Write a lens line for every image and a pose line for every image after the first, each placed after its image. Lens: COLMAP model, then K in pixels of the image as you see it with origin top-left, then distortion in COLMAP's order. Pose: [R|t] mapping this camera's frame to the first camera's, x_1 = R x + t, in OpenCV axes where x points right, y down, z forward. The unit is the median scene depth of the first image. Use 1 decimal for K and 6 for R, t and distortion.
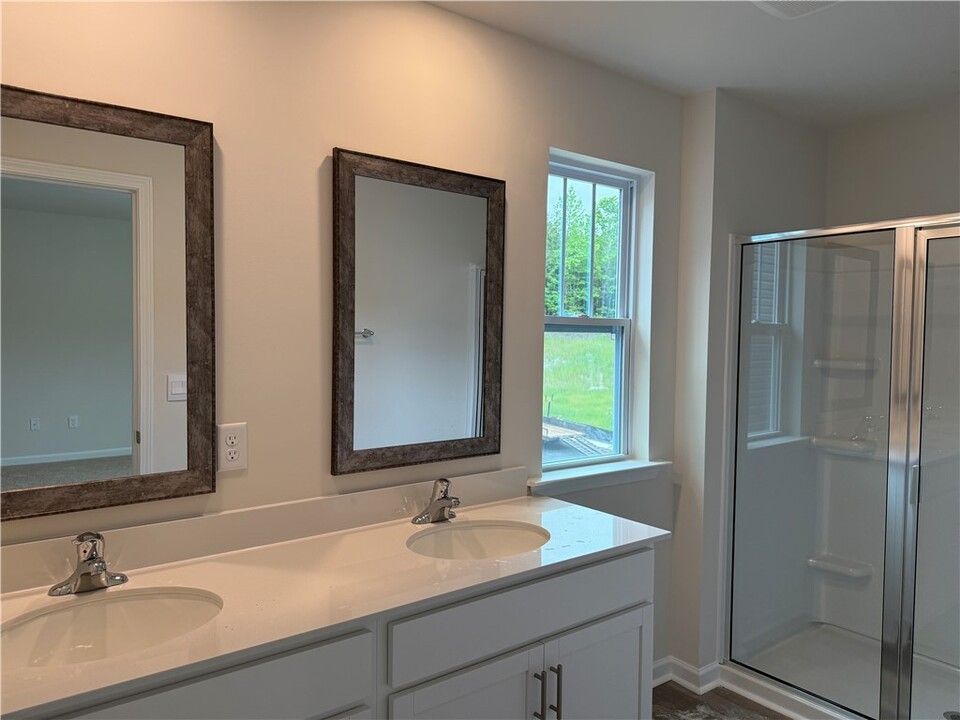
lens RADIAL K [[683.7, 0, 474.2], [0, 683.7, 358.6], [0, 0, 1]] dist [0.067186, -0.049409]
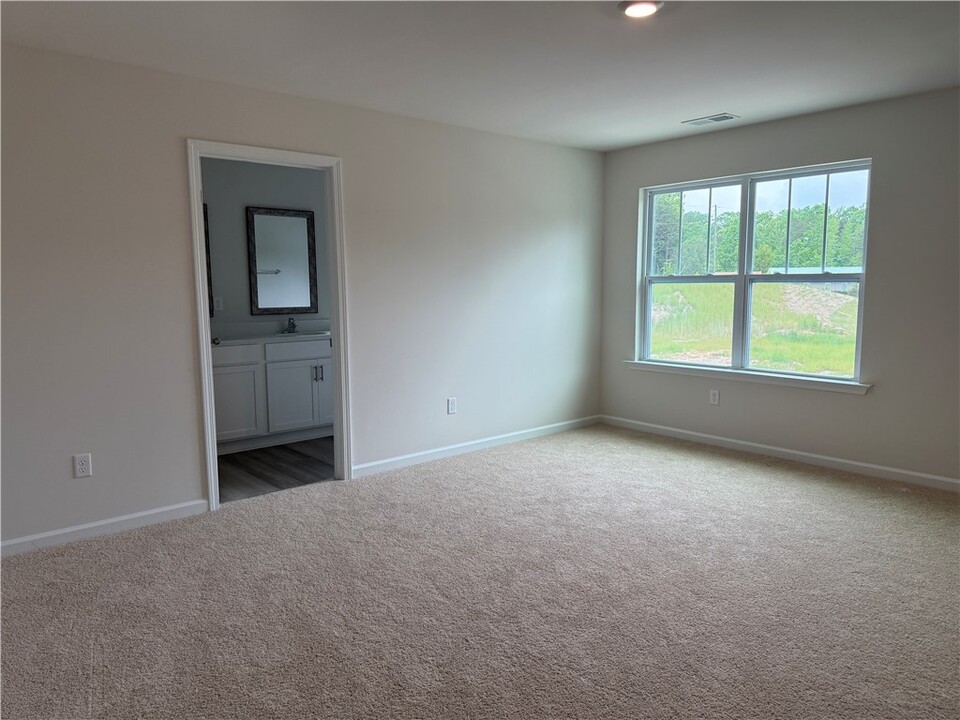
lens RADIAL K [[683.7, 0, 481.1], [0, 683.7, 362.5], [0, 0, 1]] dist [0.067186, -0.049409]
pose [[0.997581, -0.028696, 0.063310, 0.589017], [0.023400, 0.996286, 0.082860, 0.144711], [-0.065452, -0.081178, 0.994548, -2.042877]]
